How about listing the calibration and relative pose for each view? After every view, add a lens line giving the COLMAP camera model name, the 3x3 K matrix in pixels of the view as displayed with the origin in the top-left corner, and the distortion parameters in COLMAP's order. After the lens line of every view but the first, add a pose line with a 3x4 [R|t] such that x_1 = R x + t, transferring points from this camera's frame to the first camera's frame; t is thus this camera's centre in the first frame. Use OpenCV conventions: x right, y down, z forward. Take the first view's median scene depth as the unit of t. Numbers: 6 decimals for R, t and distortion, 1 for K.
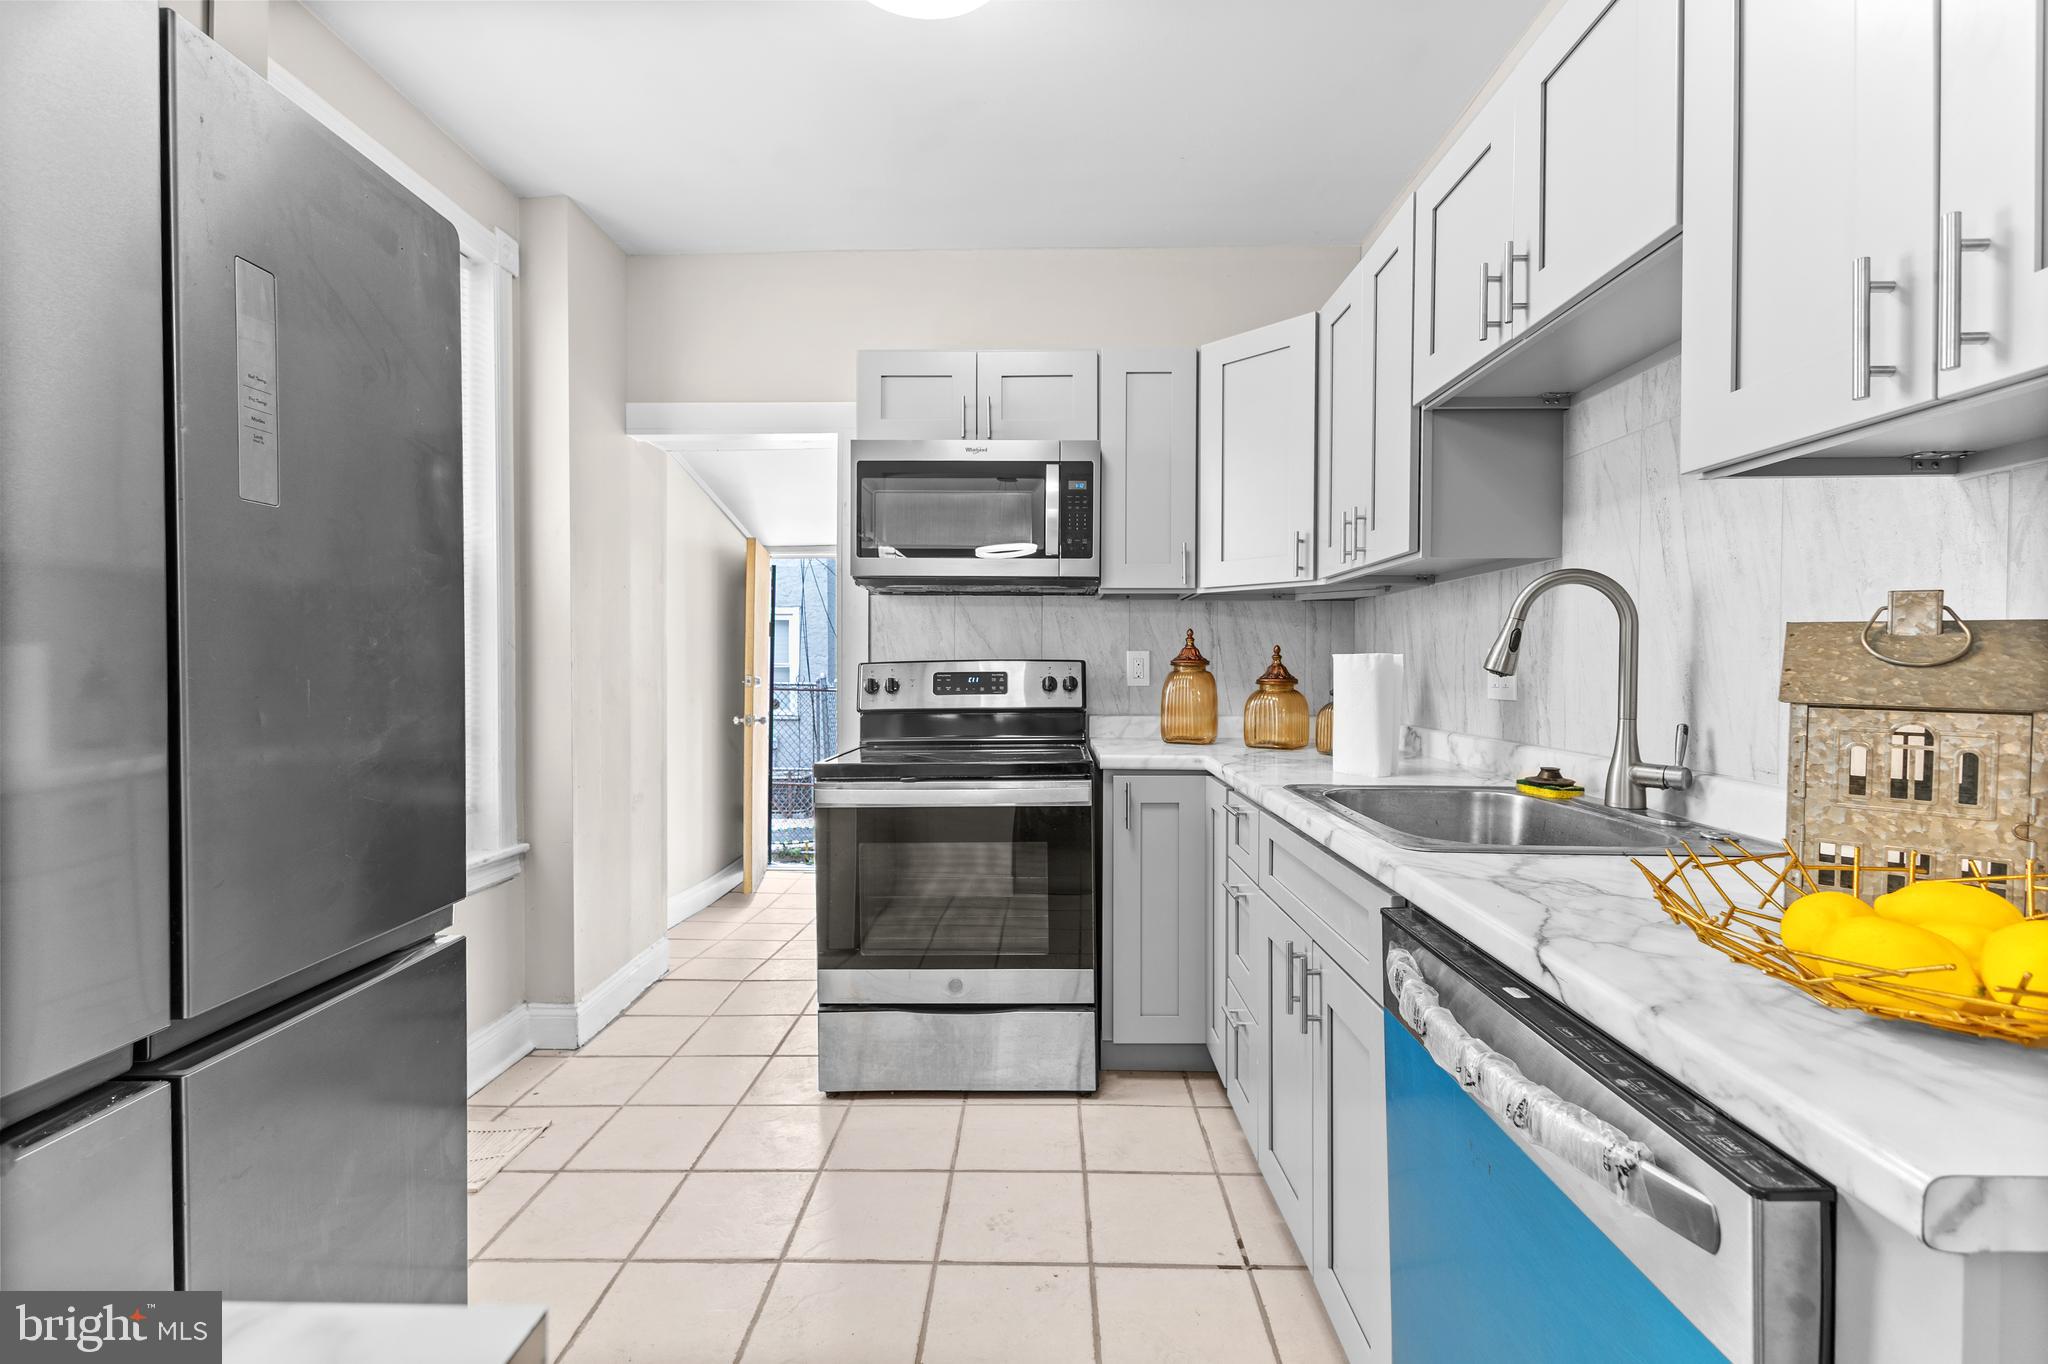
lens RADIAL K [[909.9, 0, 1024.0], [0, 909.9, 682.0], [0, 0, 1]] dist [0.011462, -0.000016]
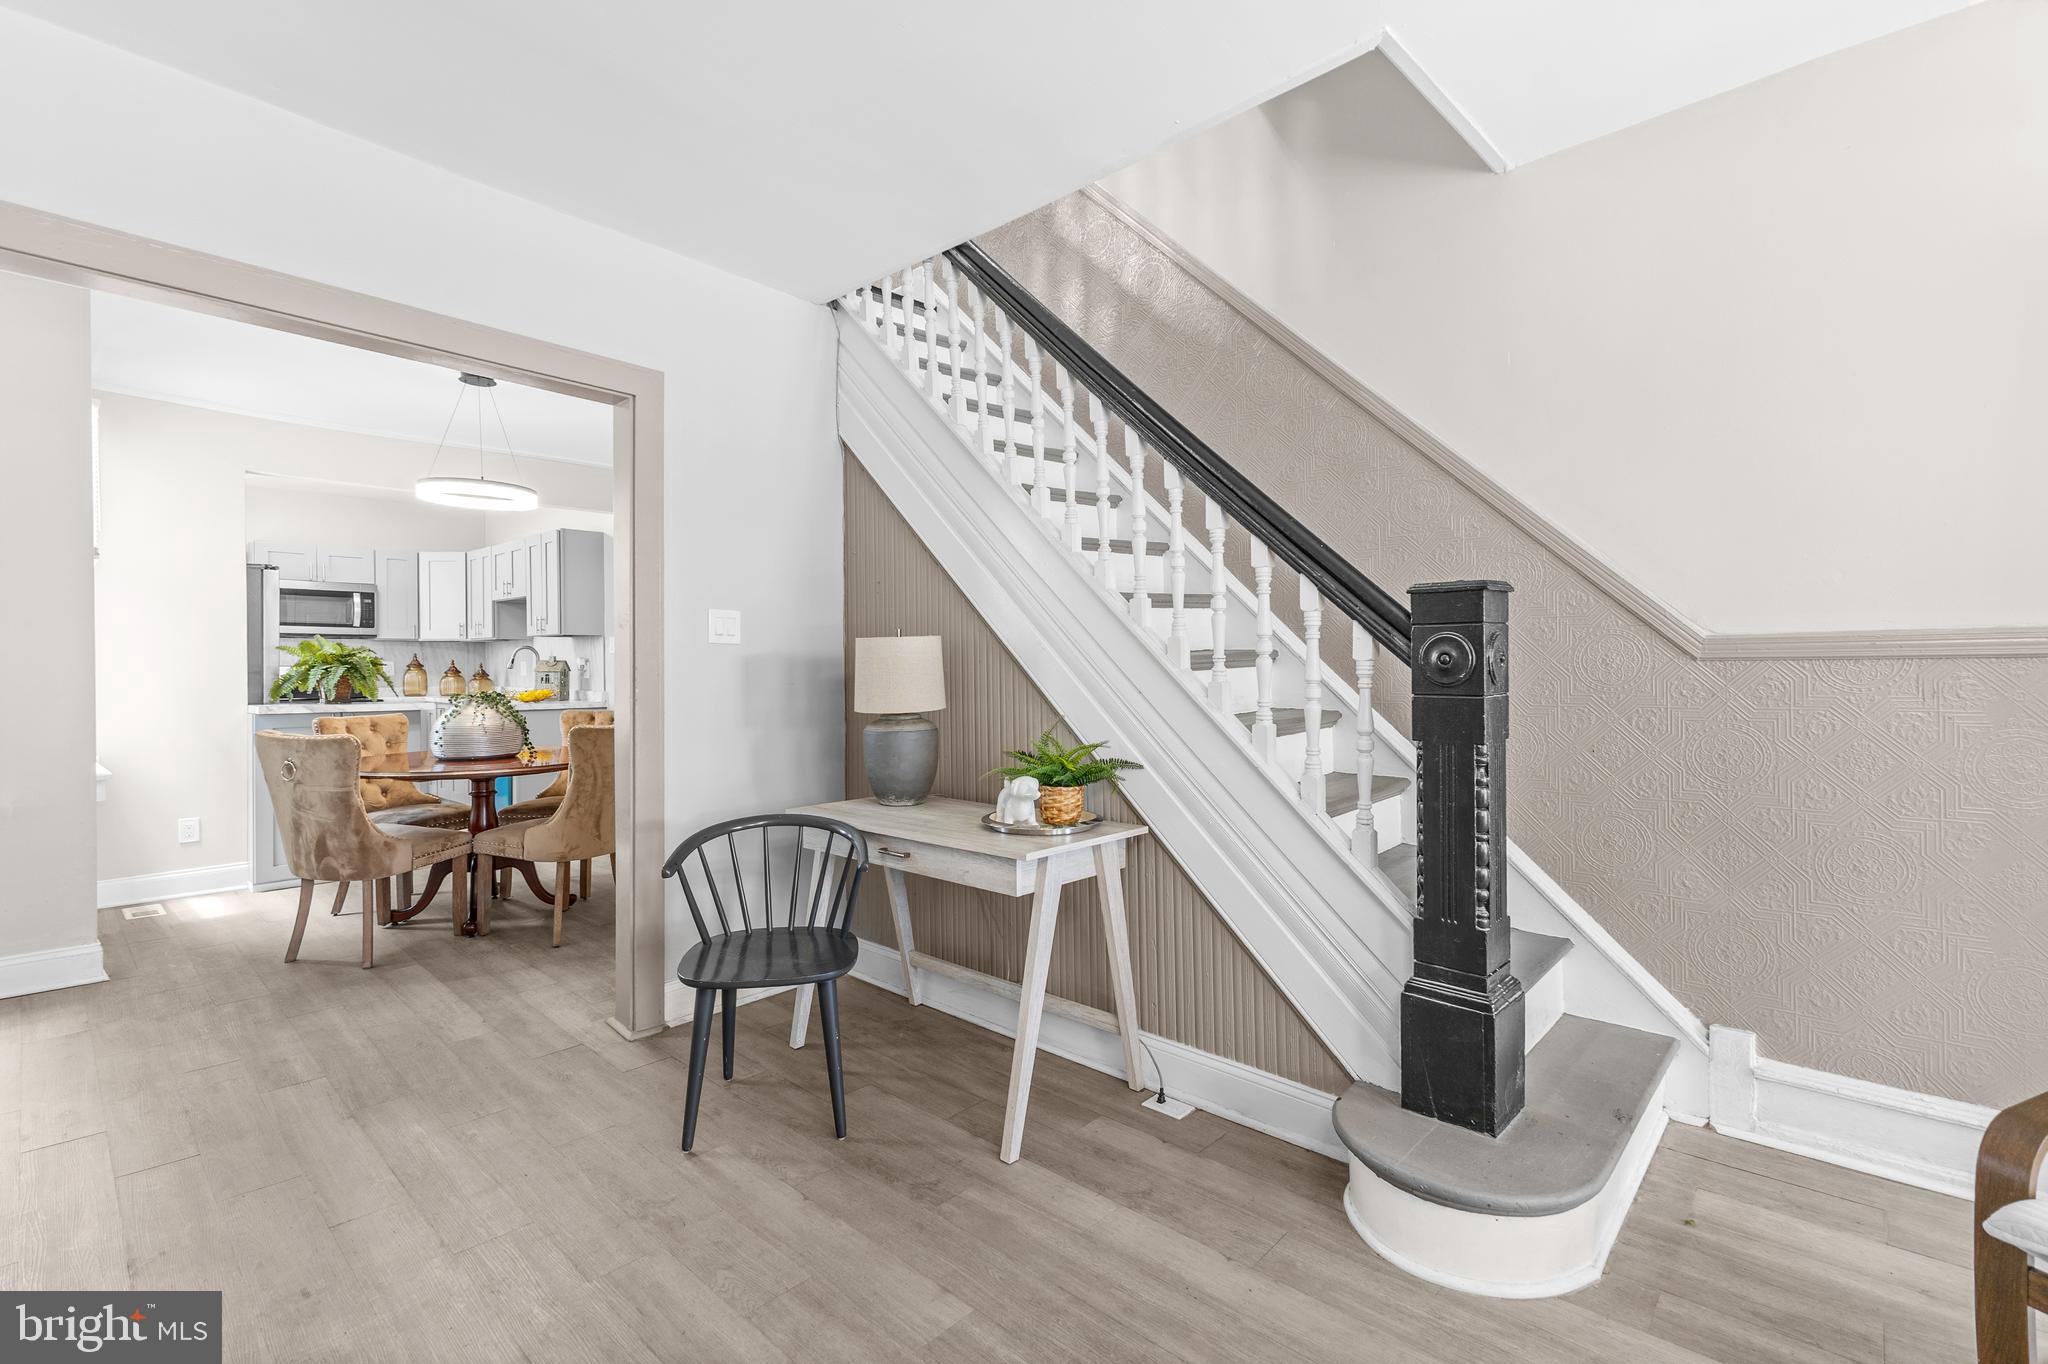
lens RADIAL K [[909.9, 0, 1024.0], [0, 909.9, 682.0], [0, 0, 1]] dist [0.011462, -0.000016]
pose [[0.662573, -0.009814, 0.748933, -0.672501], [0.015053, 0.999887, -0.000216, 0.055230], [-0.748846, 0.011417, 0.662646, -2.212548]]
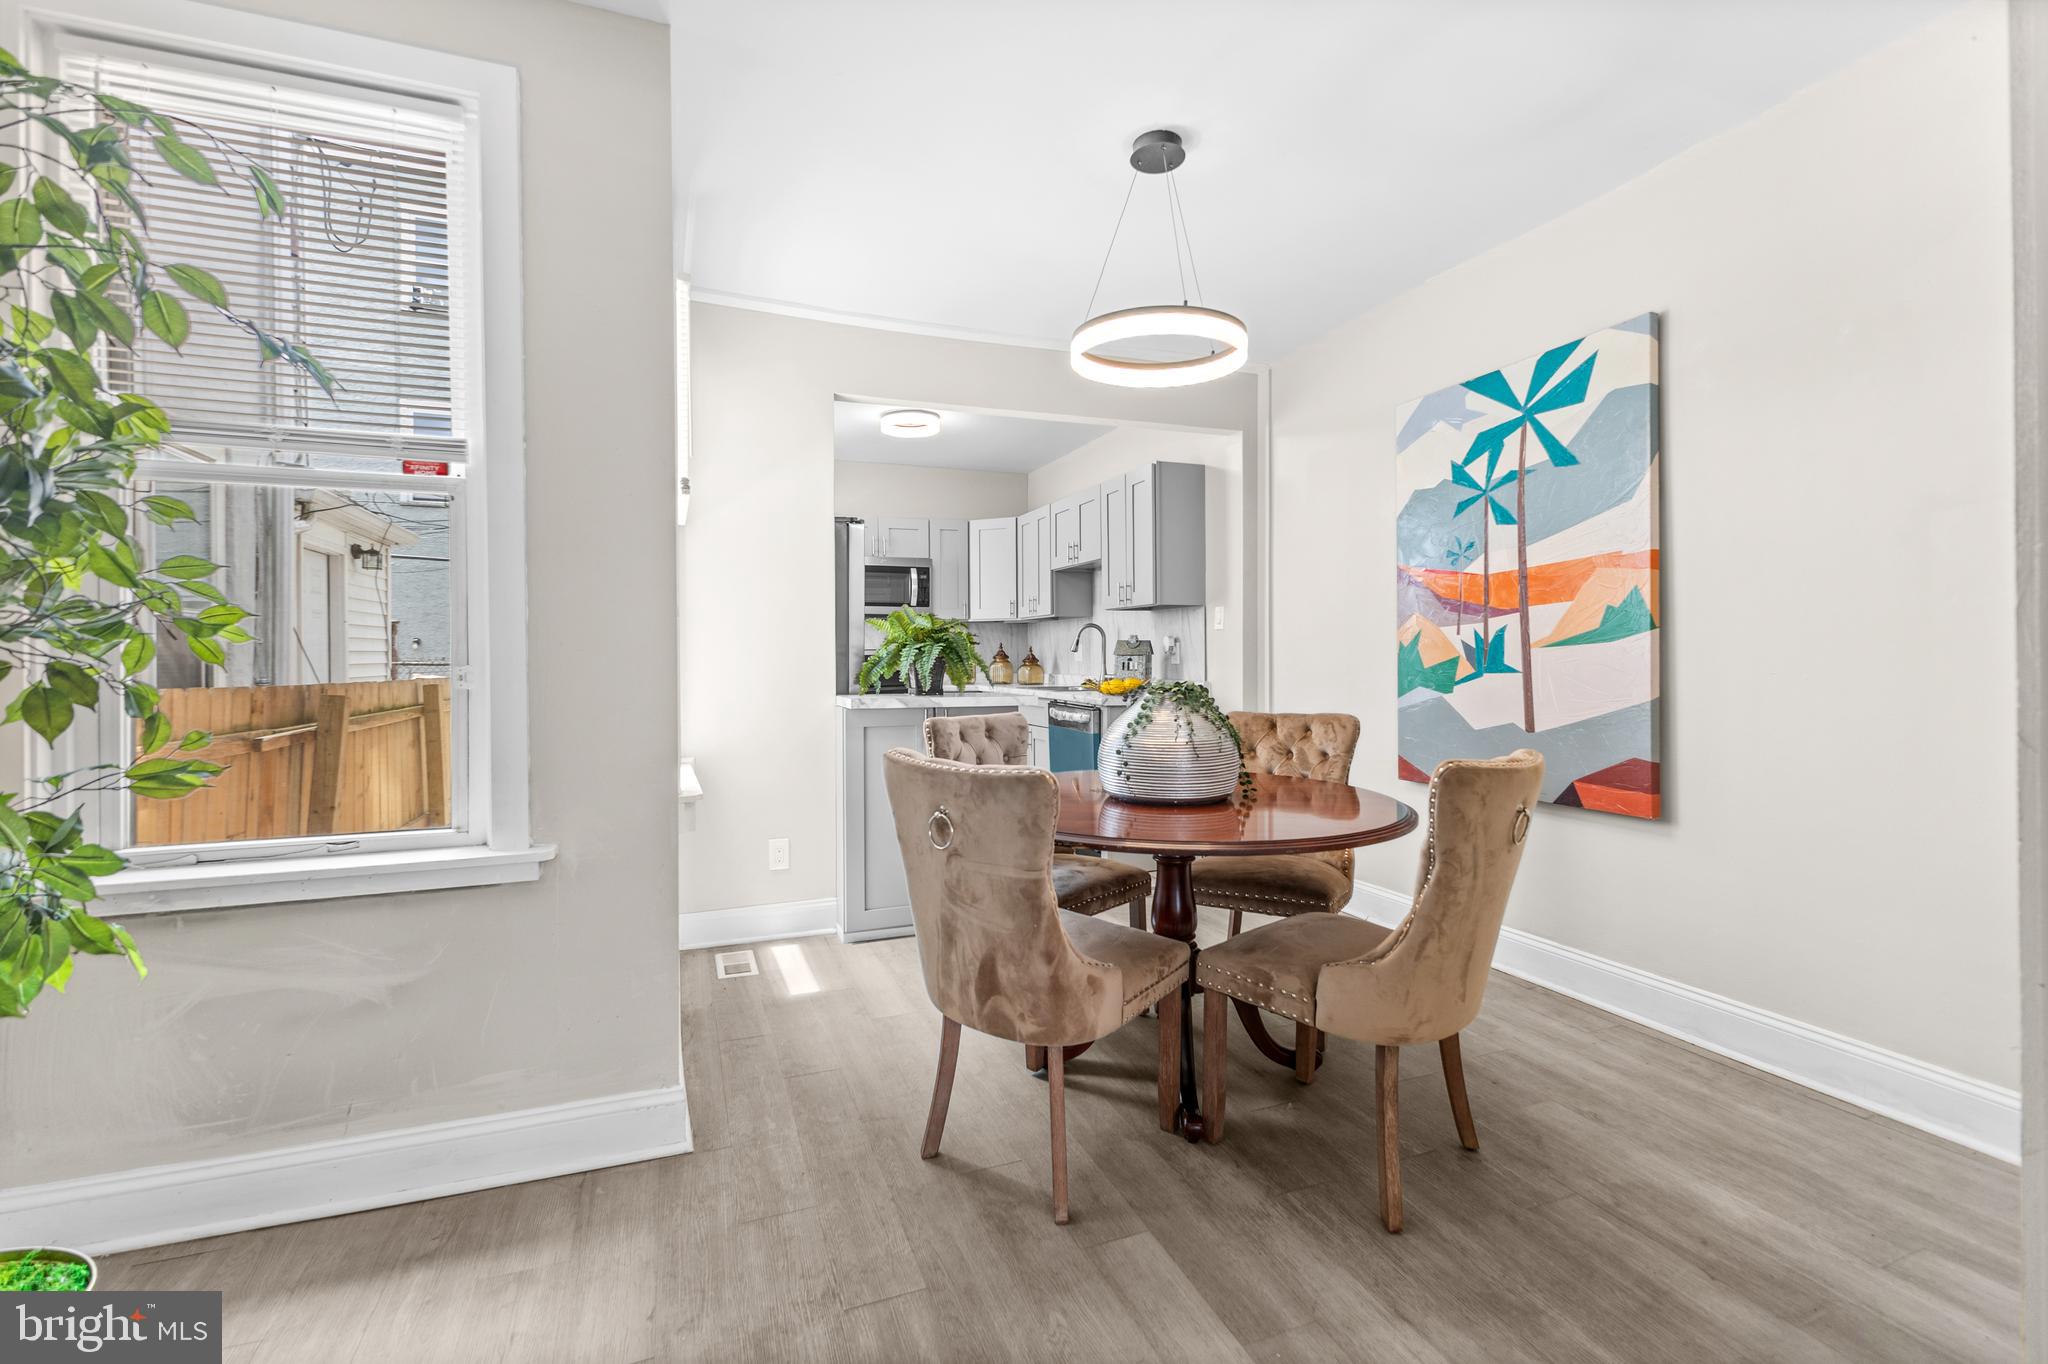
lens RADIAL K [[909.9, 0, 1024.0], [0, 909.9, 682.0], [0, 0, 1]] dist [0.011462, -0.000016]
pose [[0.924860, -0.009200, 0.380197, -0.598429], [0.007461, 0.999954, 0.006048, 0.050616], [-0.380235, -0.002756, 0.924886, -1.301757]]
